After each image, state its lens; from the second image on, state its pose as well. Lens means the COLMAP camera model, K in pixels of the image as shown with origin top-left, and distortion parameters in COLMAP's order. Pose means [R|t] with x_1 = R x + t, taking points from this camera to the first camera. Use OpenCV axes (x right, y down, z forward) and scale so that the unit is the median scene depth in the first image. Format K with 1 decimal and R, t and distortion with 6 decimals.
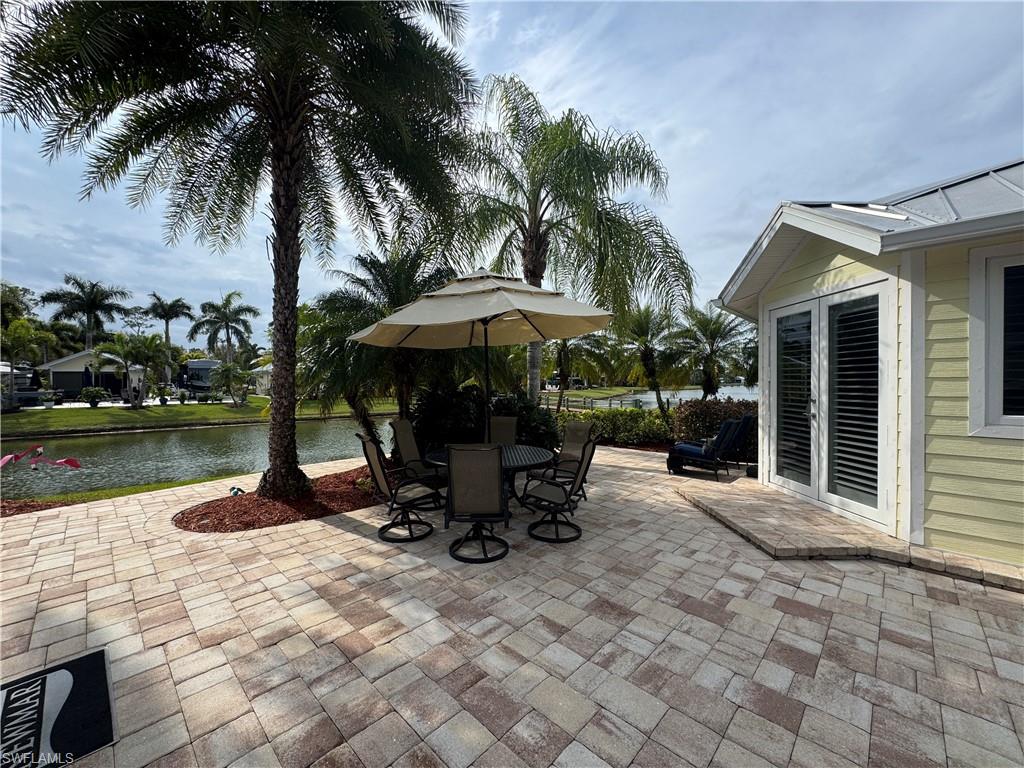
lens RADIAL K [[407.6, 0, 511.2], [0, 407.6, 381.9], [0, 0, 1]] dist [-0.002356, 0.000259]
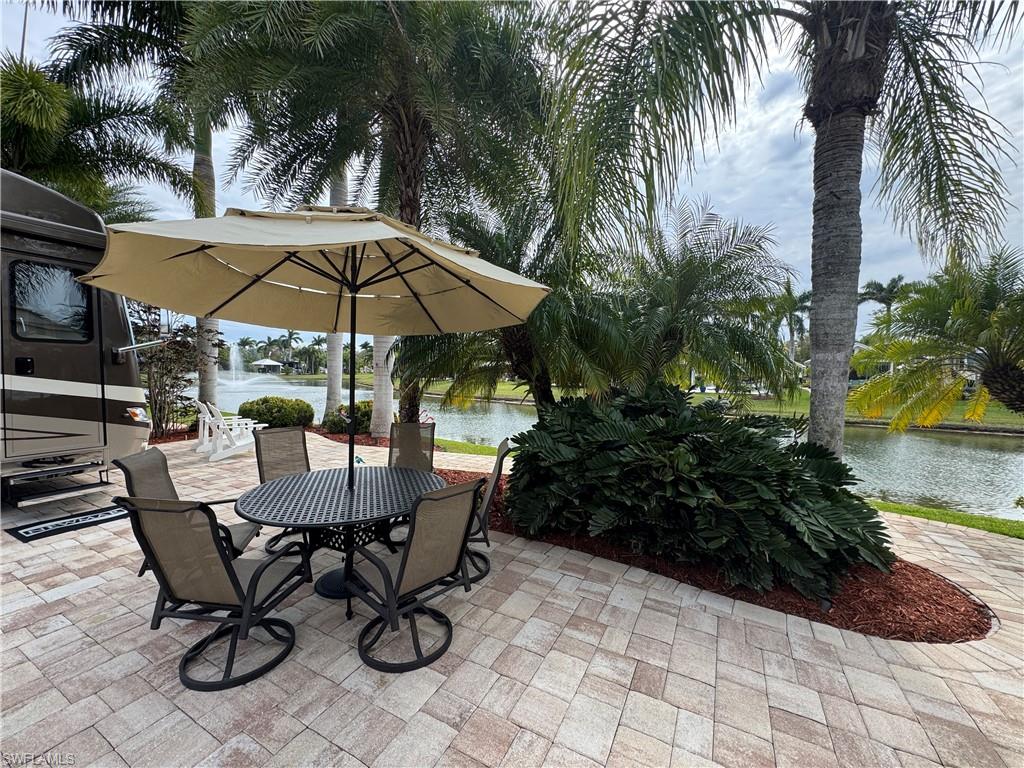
lens RADIAL K [[407.6, 0, 509.3], [0, 407.6, 391.8], [0, 0, 1]] dist [-0.002356, 0.000259]
pose [[0.273060, 0.057288, -0.960290, 0.126877], [-0.013085, 0.998354, 0.055838, -0.004053], [0.961908, -0.002681, 0.273360, 0.211865]]
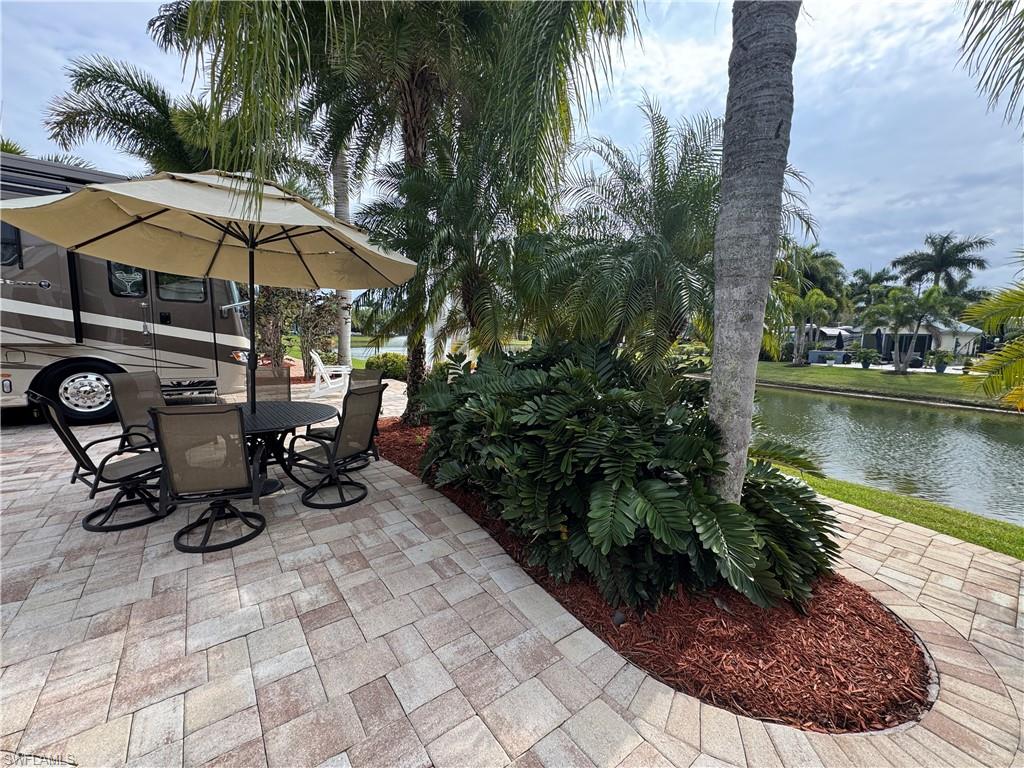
lens RADIAL K [[407.6, 0, 510.9], [0, 407.6, 391.2], [0, 0, 1]] dist [-0.002356, 0.000259]
pose [[-0.148559, 0.134079, -0.979772, 0.128314], [-0.028147, 0.989791, 0.139718, 0.001179], [0.988503, 0.048334, -0.143269, 0.320881]]
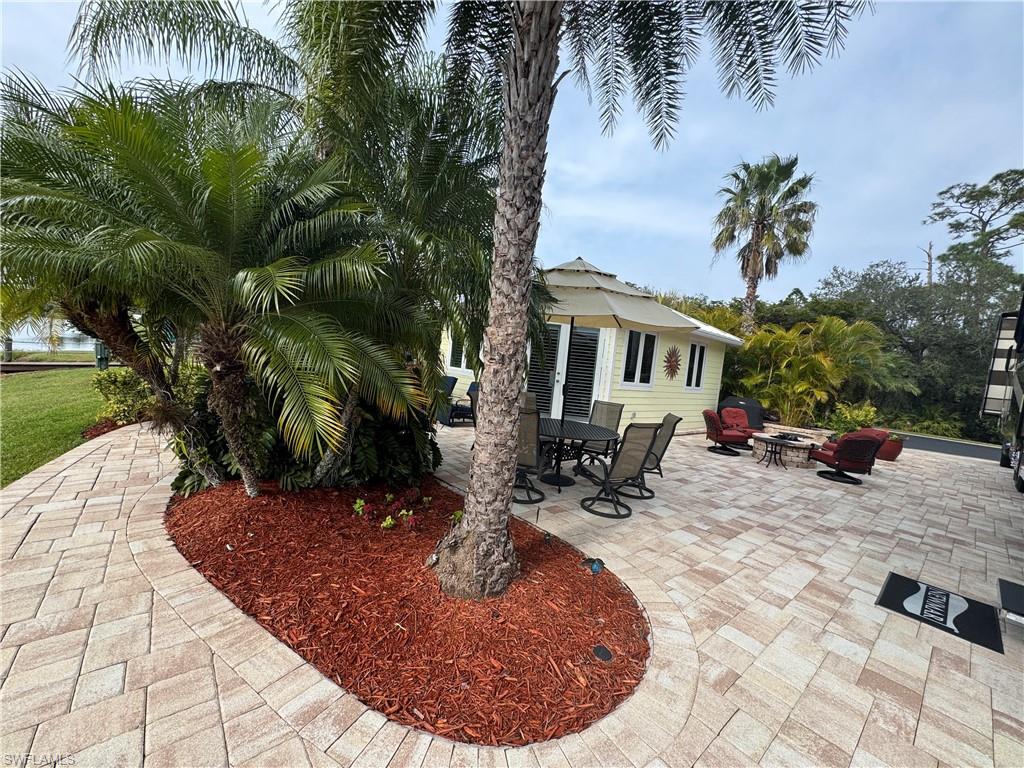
lens RADIAL K [[407.6, 0, 510.2], [0, 407.6, 384.7], [0, 0, 1]] dist [-0.002356, 0.000259]
pose [[0.097874, -0.051683, 0.993856, -0.233610], [-0.102177, 0.992851, 0.061693, 0.001197], [-0.989940, -0.107587, 0.091894, 0.208754]]
